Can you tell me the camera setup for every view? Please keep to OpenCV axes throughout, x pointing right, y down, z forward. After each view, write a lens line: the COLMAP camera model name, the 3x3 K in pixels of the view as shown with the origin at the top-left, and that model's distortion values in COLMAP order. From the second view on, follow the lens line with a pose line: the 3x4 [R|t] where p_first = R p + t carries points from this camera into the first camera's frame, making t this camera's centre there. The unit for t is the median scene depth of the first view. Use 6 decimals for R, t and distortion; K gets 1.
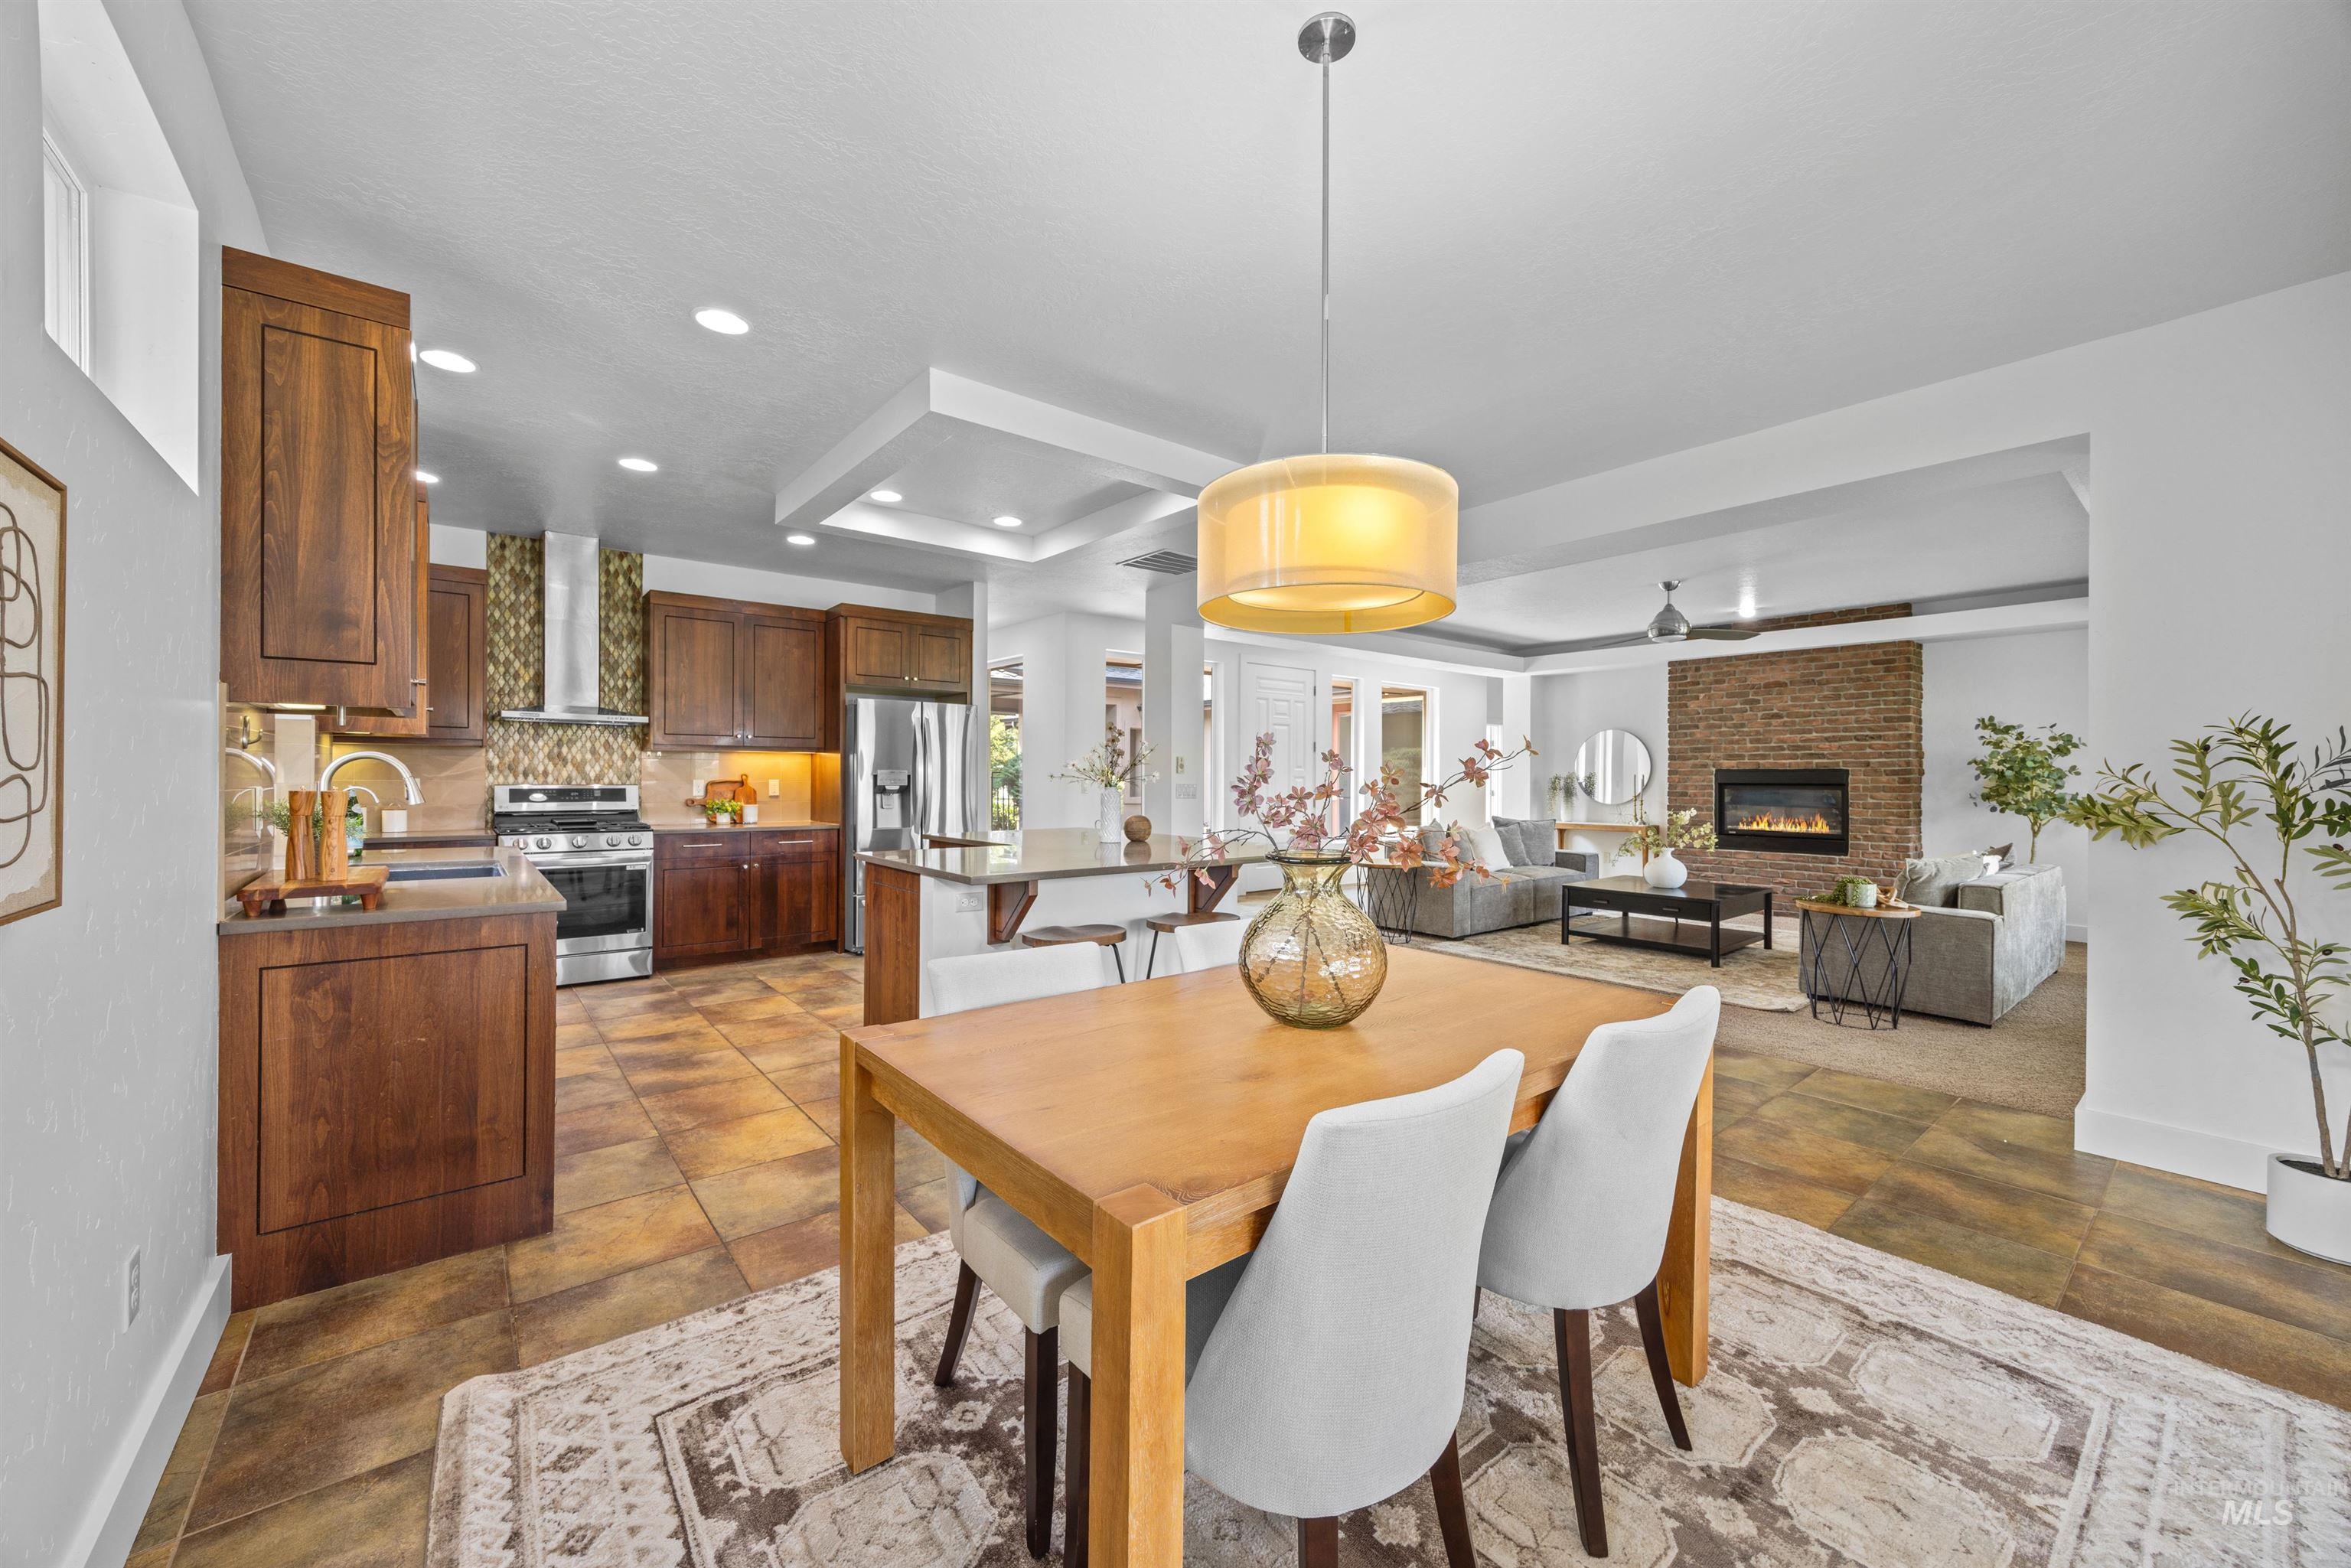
lens RADIAL K [[884.5, 0, 1166.4], [0, 884.5, 775.4], [0, 0, 1]] dist [0.000269, 0.000024]
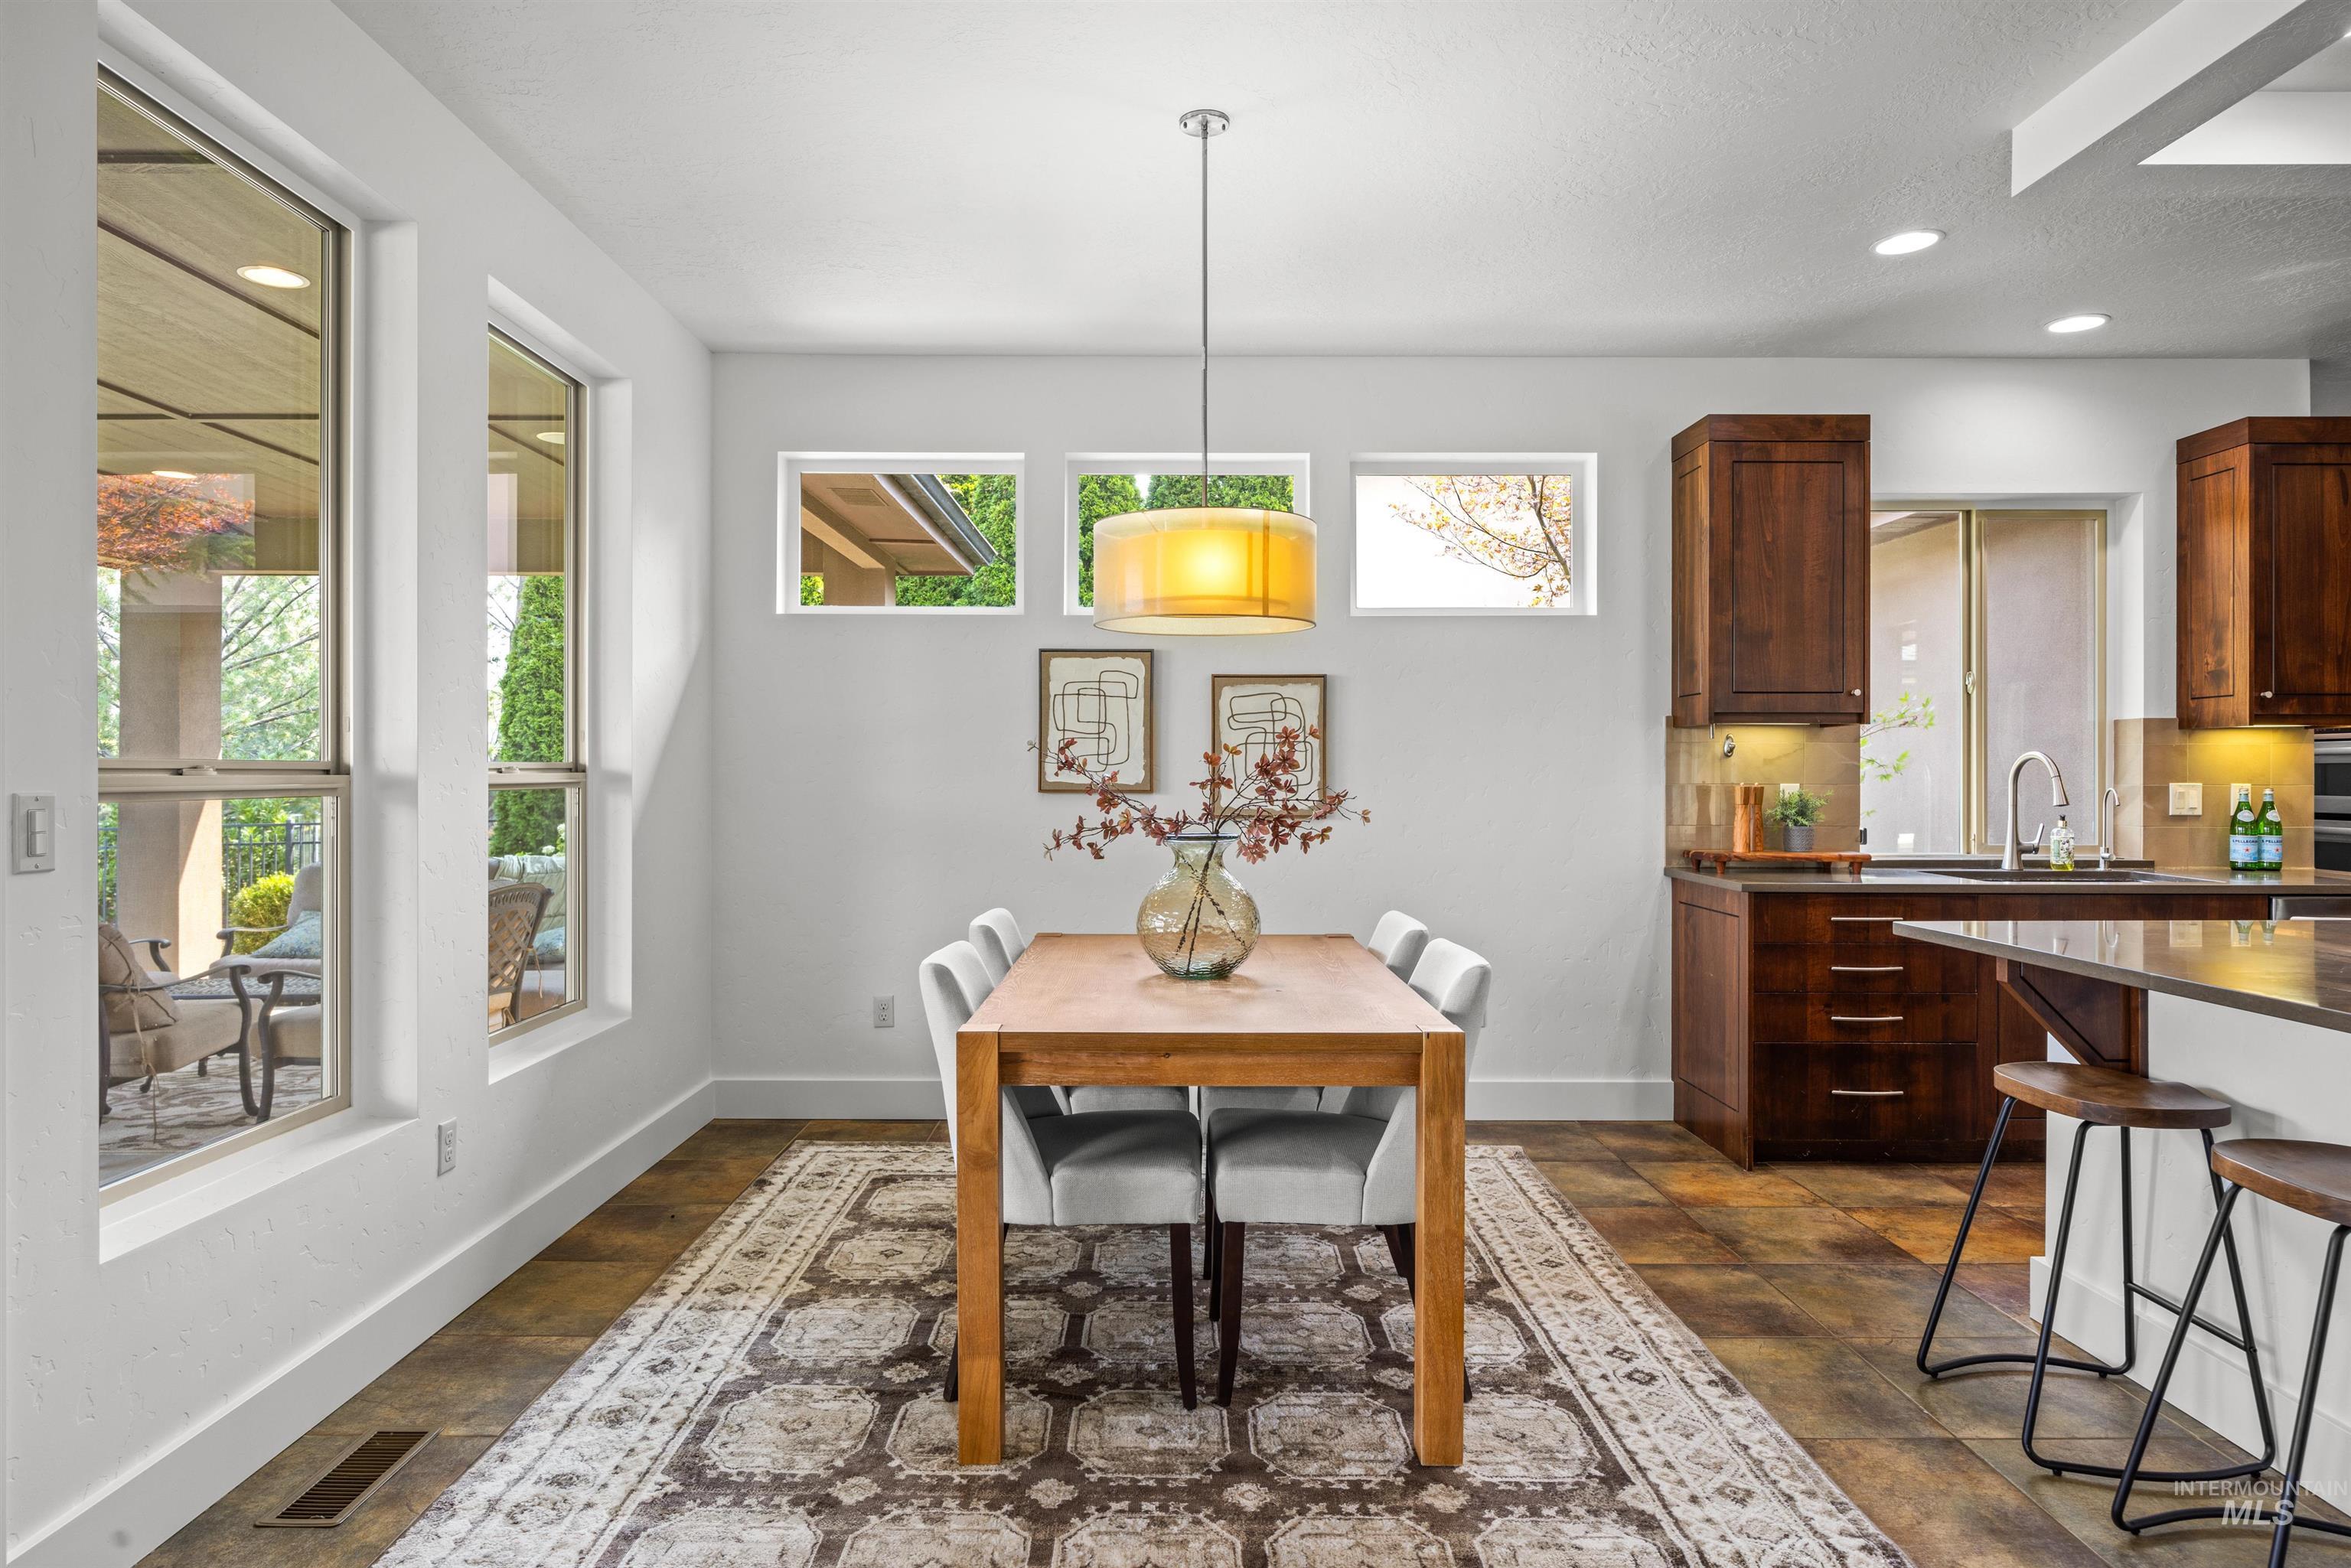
lens RADIAL K [[1364.4, 0, 1174.6], [0, 1364.4, 776.2], [0, 0, 1]] dist [0.001488, -0.000002]
pose [[-0.619945, -0.005816, -0.784624, 0.481051], [-0.002713, 0.999982, -0.005269, 0.005345], [0.784641, -0.001138, -0.619950, 0.627399]]
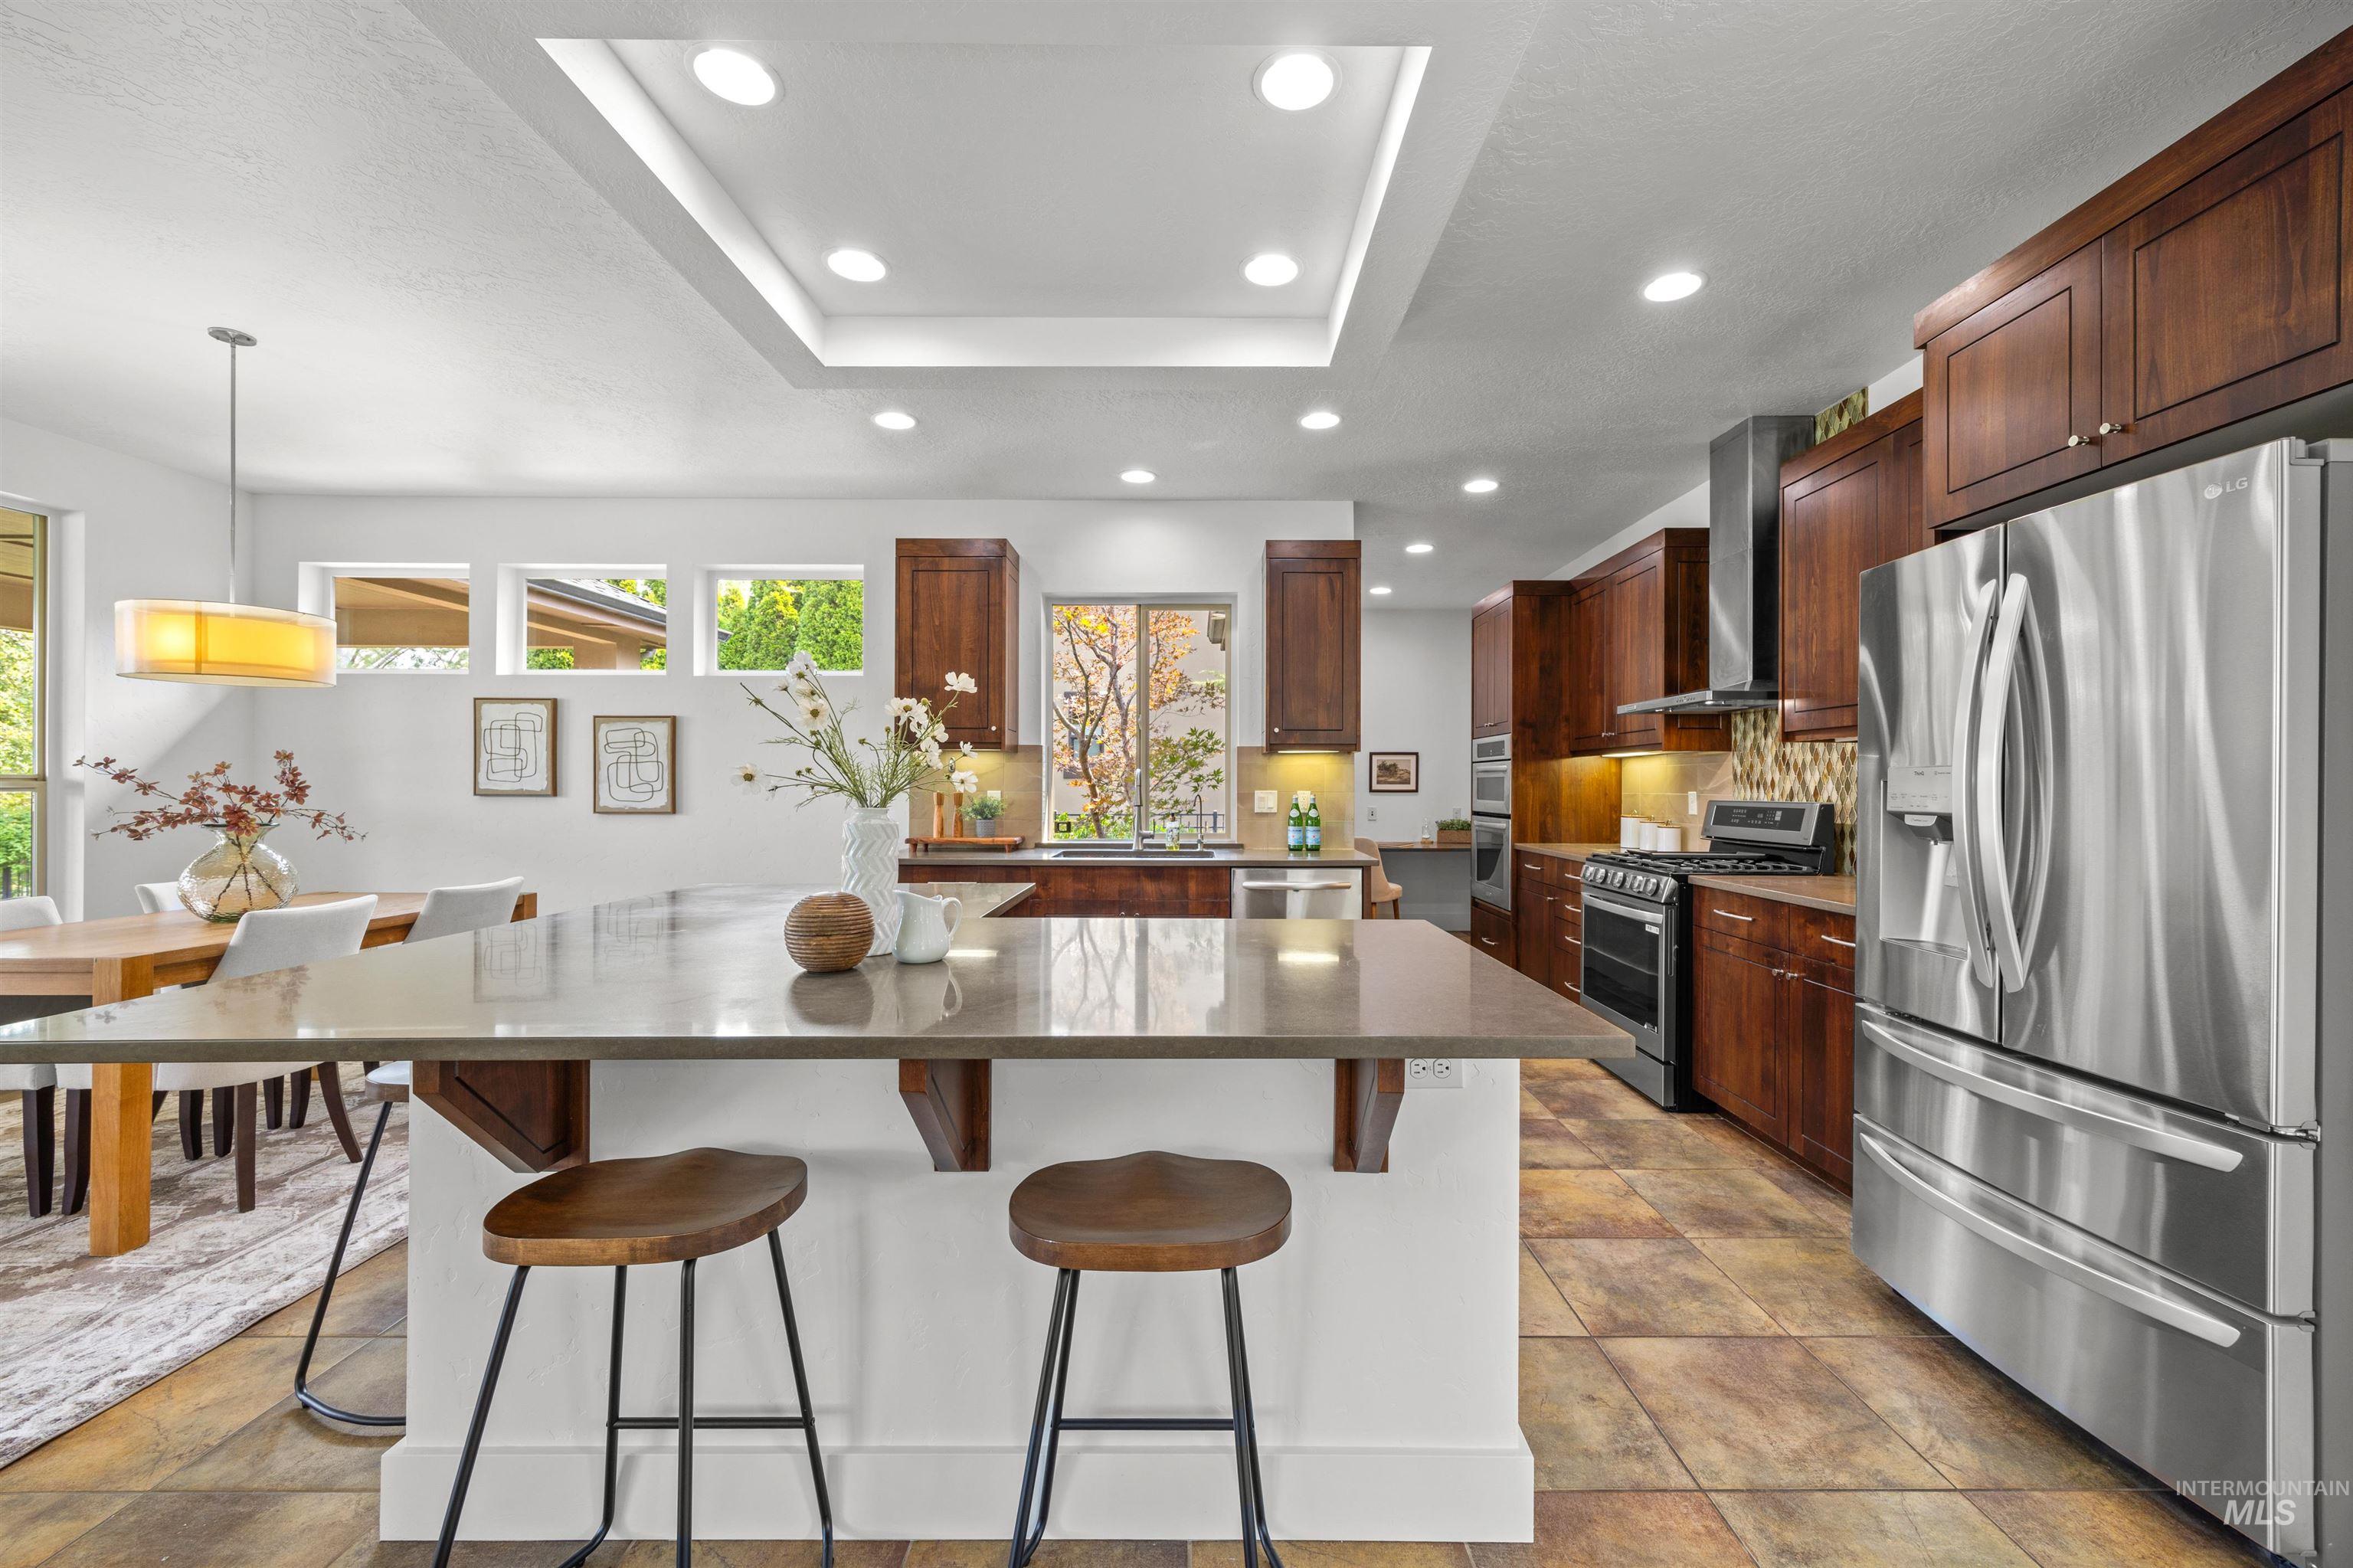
lens RADIAL K [[933.7, 0, 1199.8], [0, 933.7, 785.2], [0, 0, 1]] dist [0.001639, 0.000210]
pose [[-0.621286, -0.008138, -0.783542, 0.128761], [-0.004201, 0.999966, -0.007054, 0.004656], [0.783573, -0.001091, -0.621299, 1.073272]]
